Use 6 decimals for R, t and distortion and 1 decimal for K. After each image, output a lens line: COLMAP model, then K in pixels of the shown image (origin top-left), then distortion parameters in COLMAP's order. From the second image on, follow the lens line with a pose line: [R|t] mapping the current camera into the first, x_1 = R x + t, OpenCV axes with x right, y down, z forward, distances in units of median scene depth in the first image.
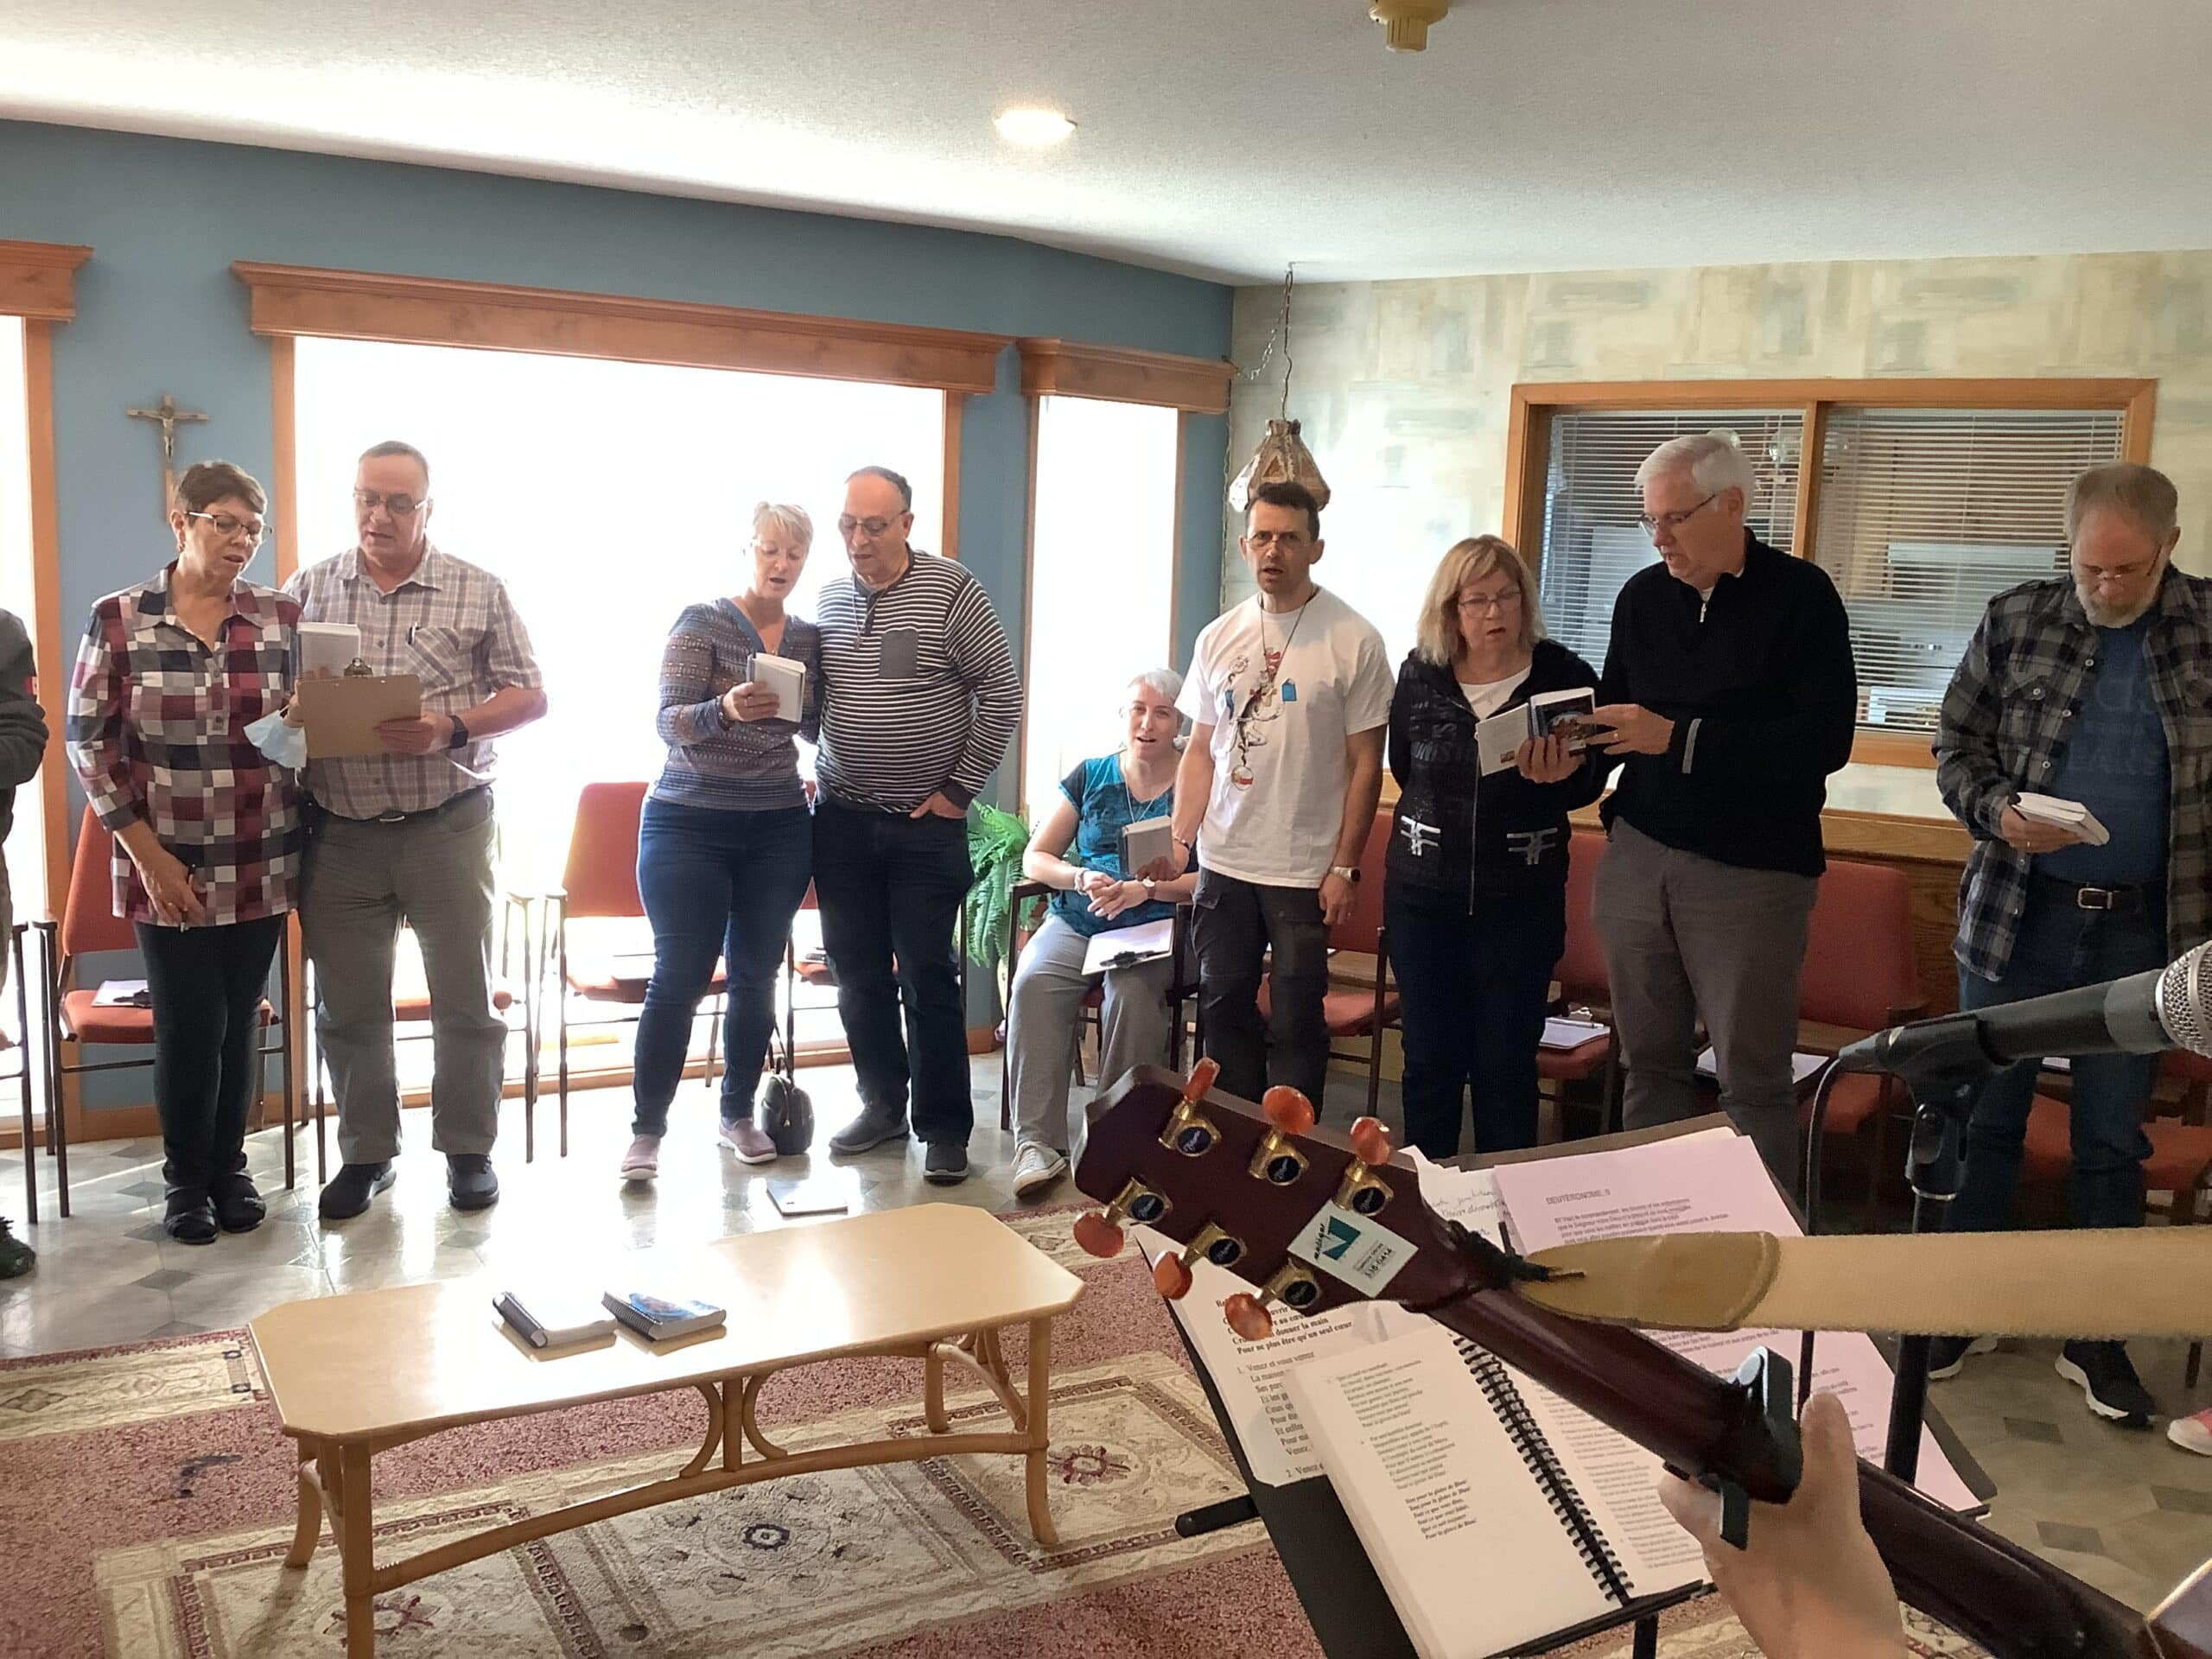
lens RADIAL K [[1994.5, 0, 1106.0], [0, 1994.5, 809.6], [0, 0, 1]] dist [0.033885, -0.081756]
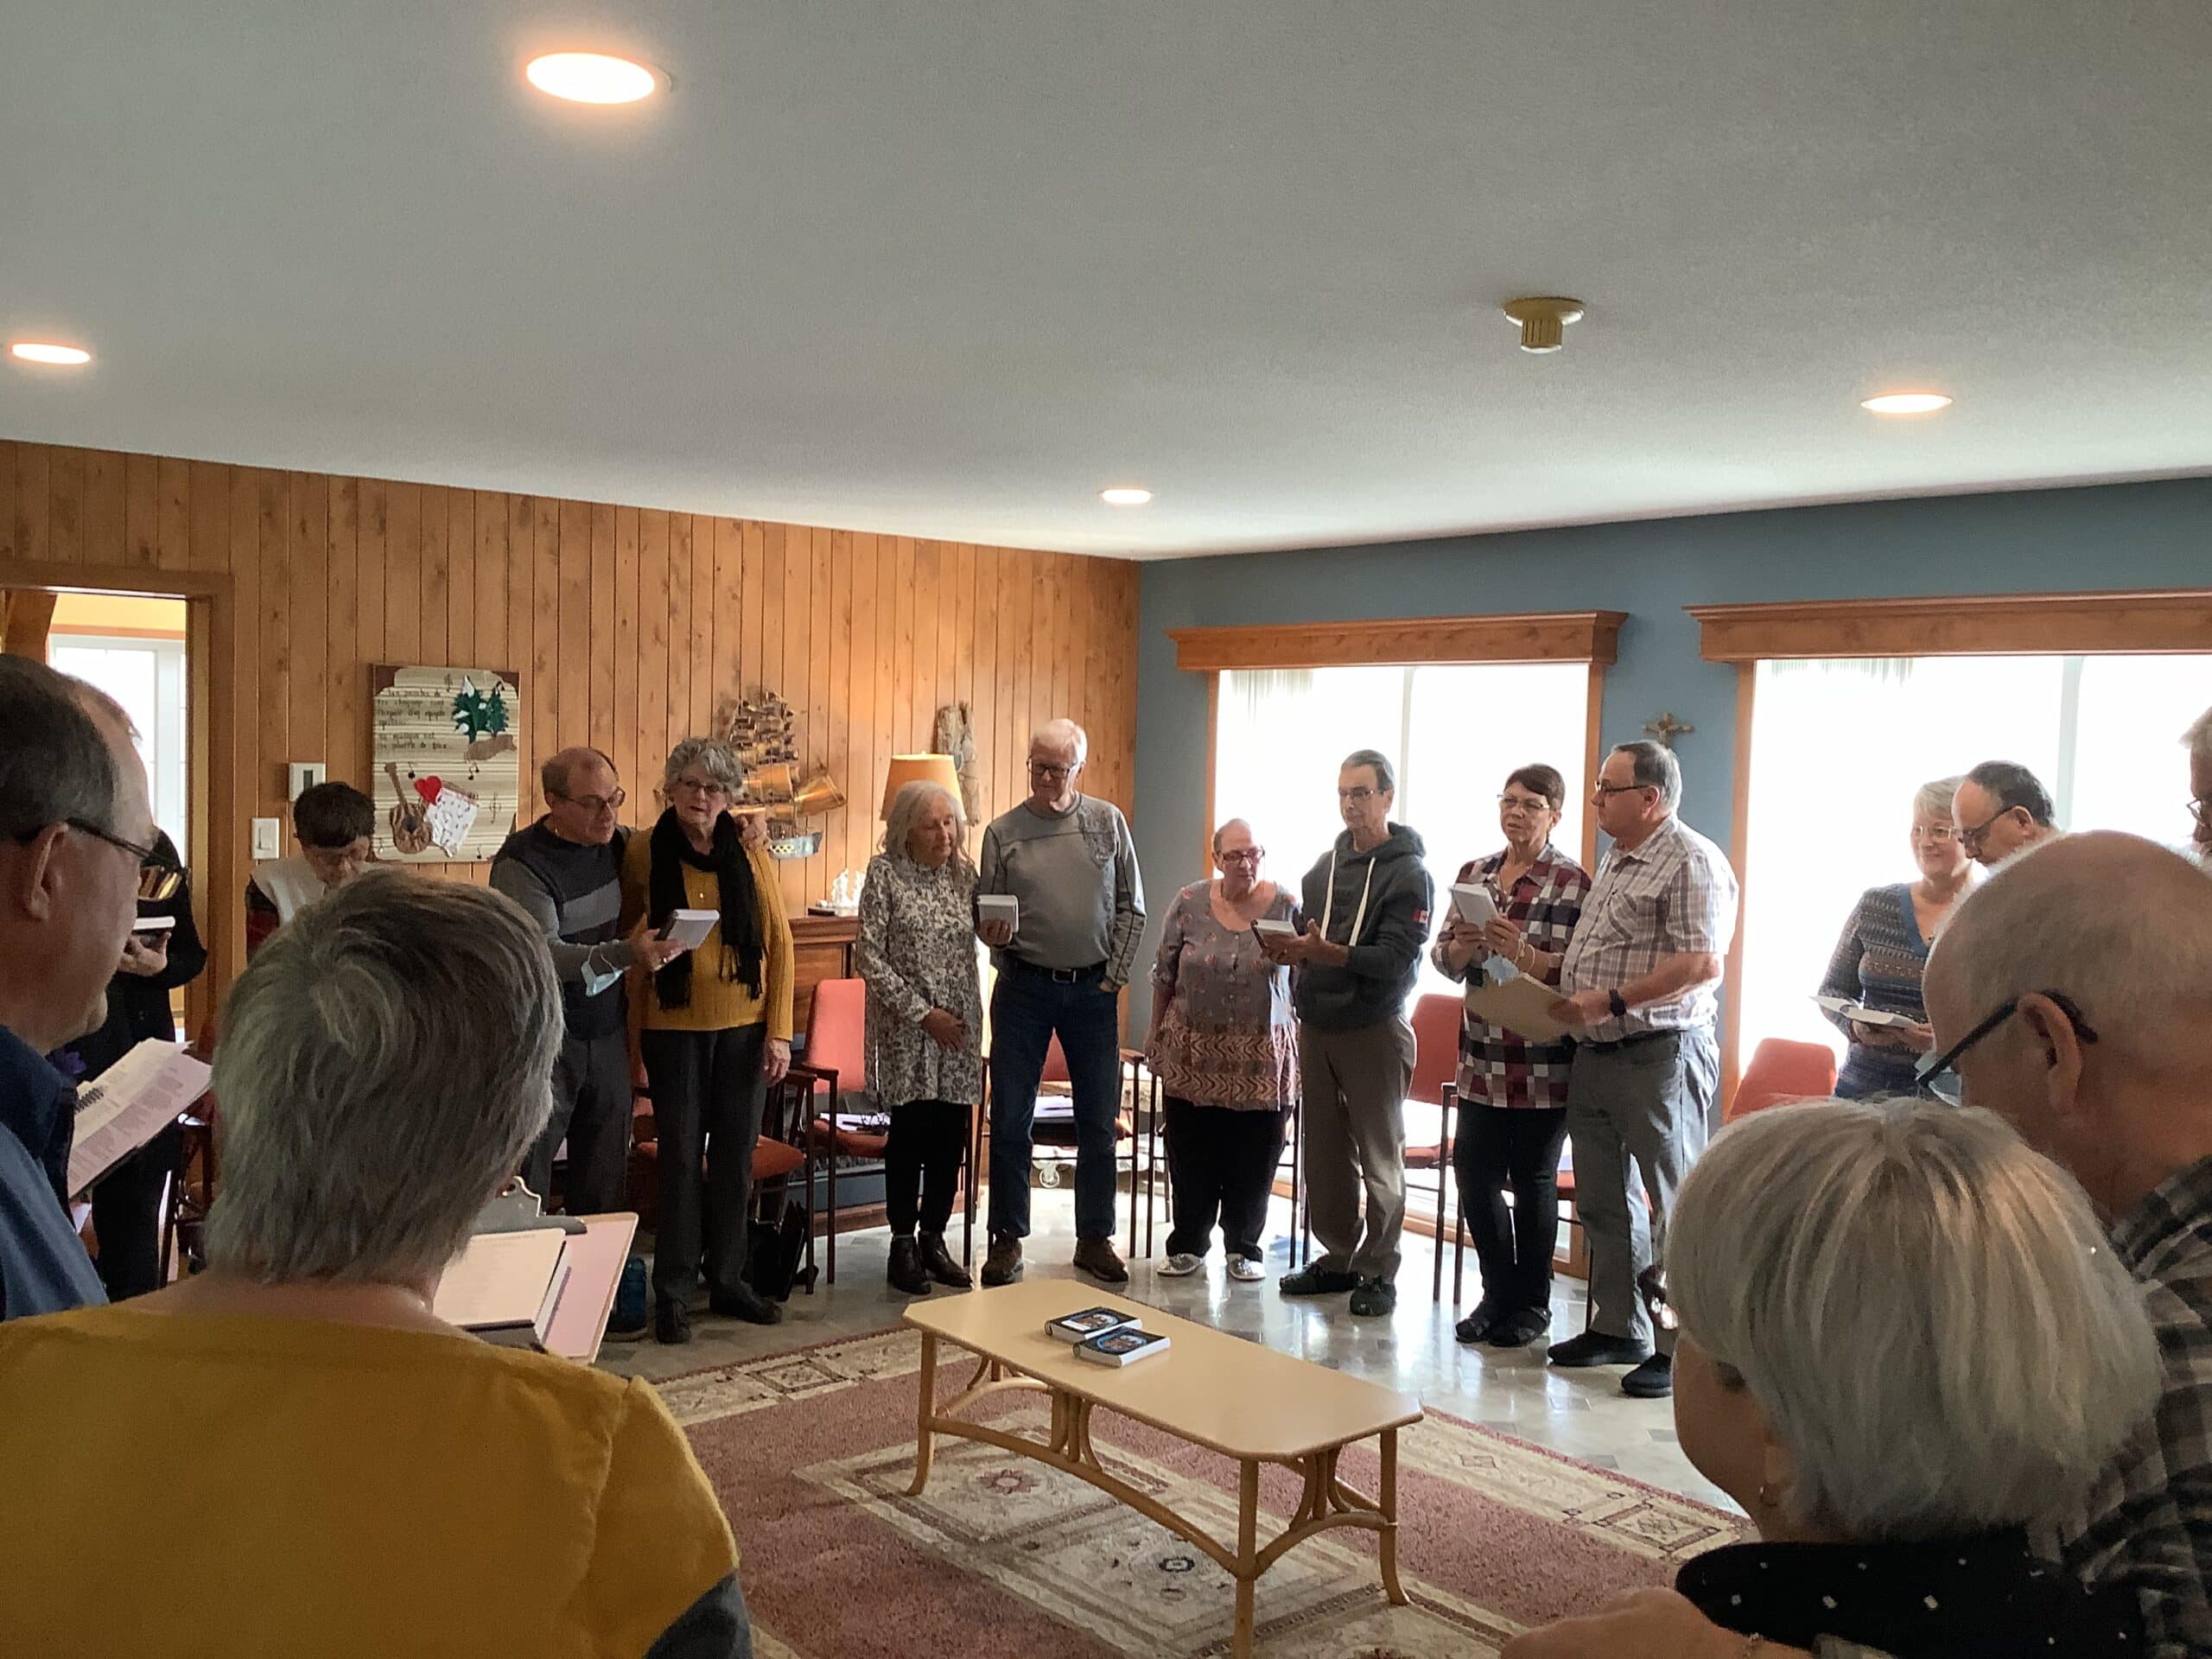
lens RADIAL K [[2006.4, 0, 1106.0], [0, 2006.4, 829.5], [0, 0, 1]] dist [0.140294, -0.411390]
pose [[0.185215, 0.013852, -0.982600, 0.804423], [-0.157782, 0.987347, -0.015822, -0.060079], [0.969949, 0.157967, 0.185057, 0.457283]]
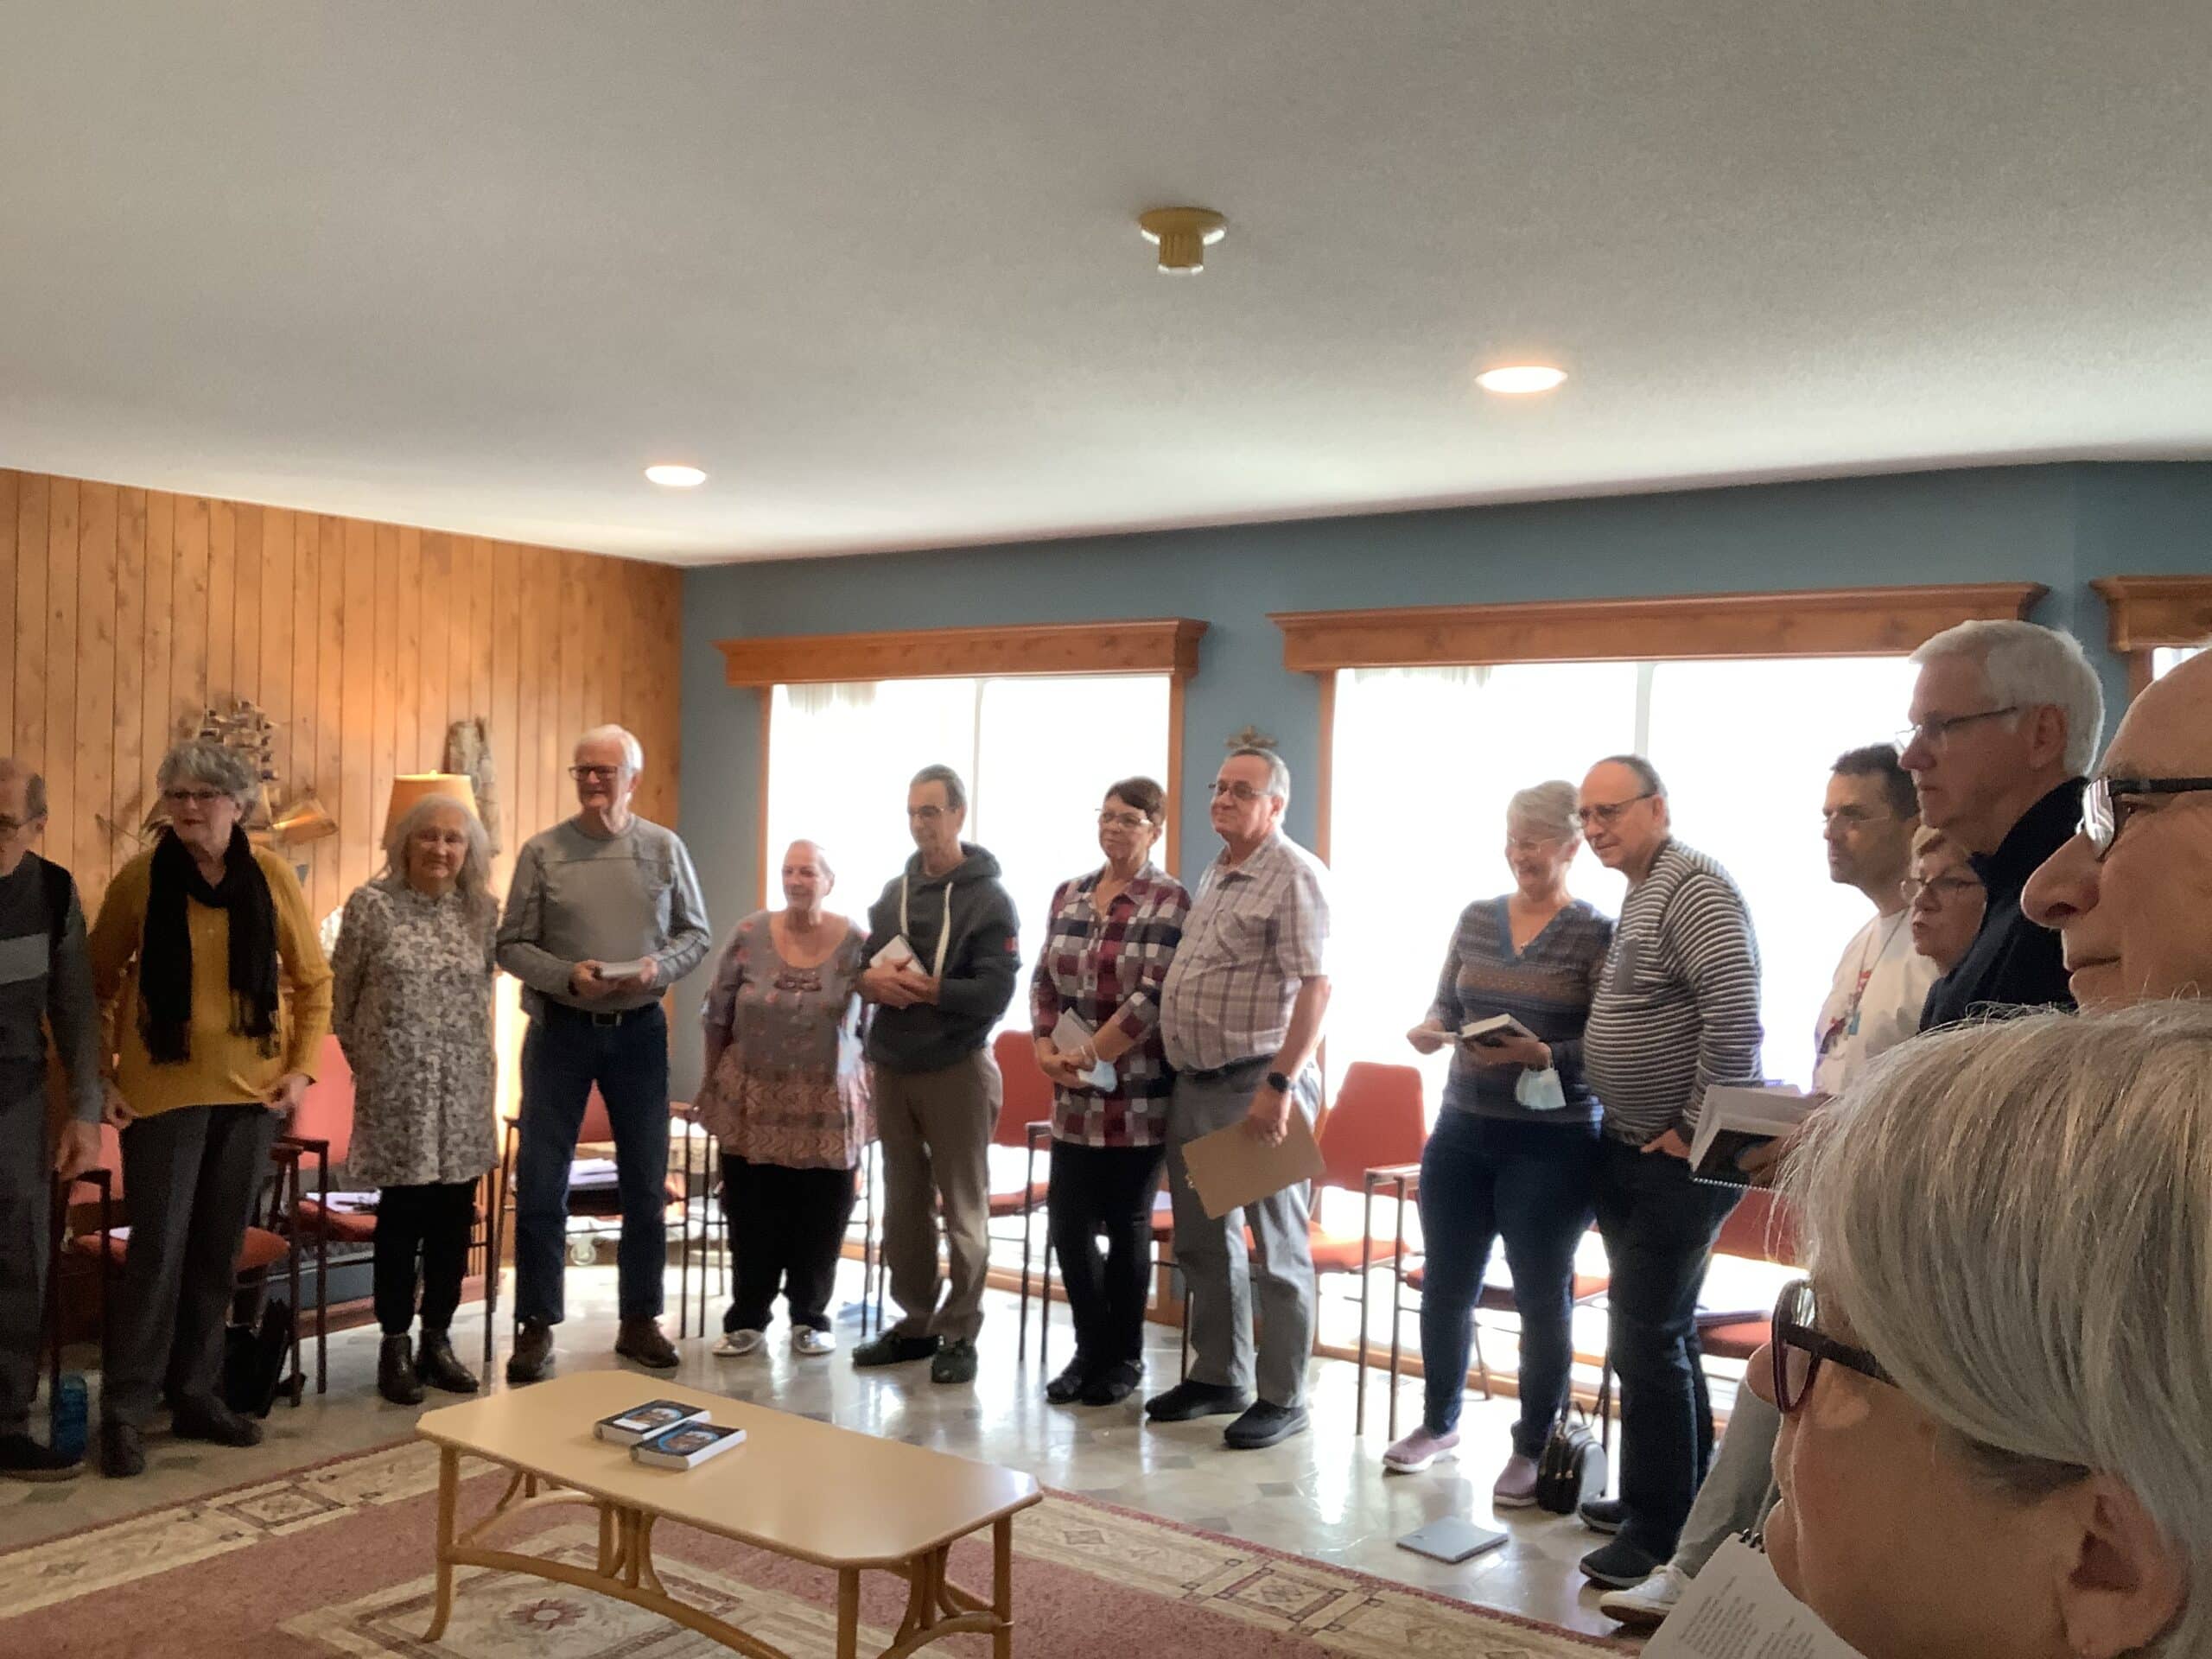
lens RADIAL K [[1994.5, 0, 1106.0], [0, 1994.5, 809.6], [0, 0, 1]] dist [0.033885, -0.081756]
pose [[0.417705, -0.023190, -0.908287, 0.661788], [-0.134860, 0.987019, -0.087219, -0.039150], [0.898518, 0.158923, 0.409156, 0.459233]]
